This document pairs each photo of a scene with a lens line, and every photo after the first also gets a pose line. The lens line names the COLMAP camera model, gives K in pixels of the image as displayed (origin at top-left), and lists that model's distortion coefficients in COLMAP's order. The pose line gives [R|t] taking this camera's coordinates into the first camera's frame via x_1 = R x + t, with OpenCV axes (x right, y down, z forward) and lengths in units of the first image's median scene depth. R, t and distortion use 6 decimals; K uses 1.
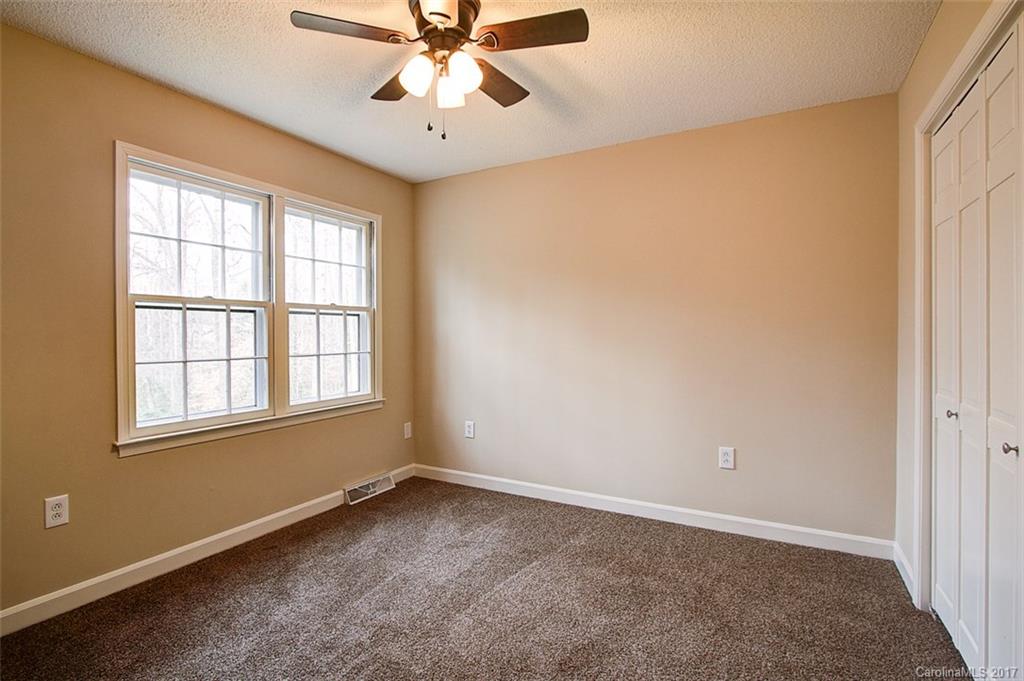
lens RADIAL K [[485.0, 0, 512.8], [0, 485.0, 339.1], [0, 0, 1]] dist [0.001082, 0.000105]
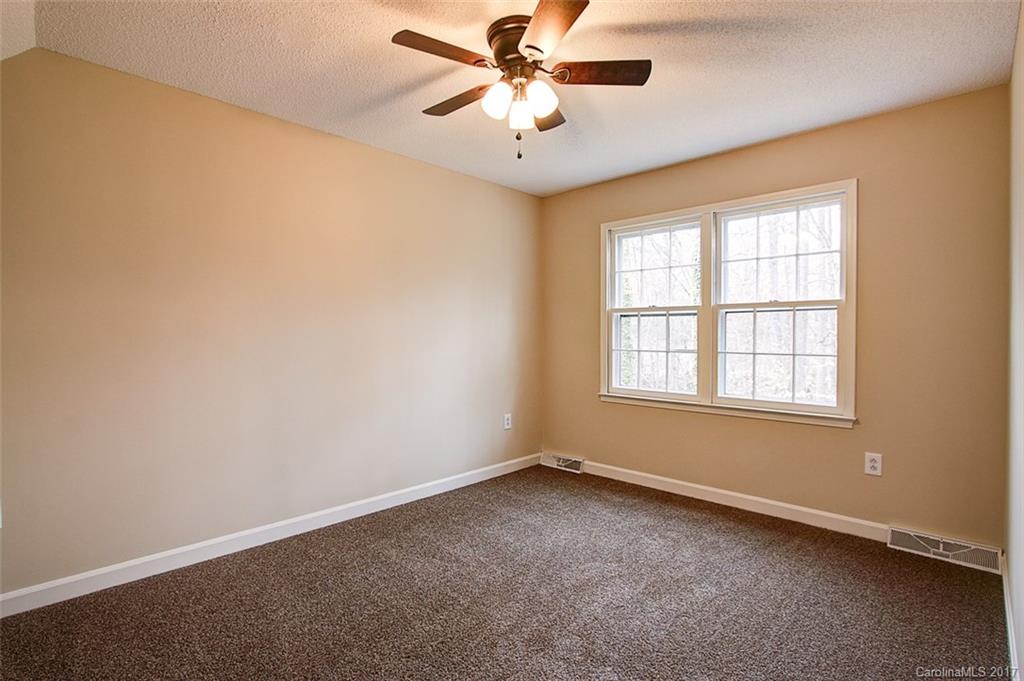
lens RADIAL K [[485.0, 0, 512.8], [0, 485.0, 337.4], [0, 0, 1]] dist [0.001082, 0.000105]
pose [[-0.249897, 0.004187, -0.968263, 0.779658], [-0.012803, 0.999889, 0.007628, -0.001247], [0.968188, 0.014303, -0.249816, 0.876258]]
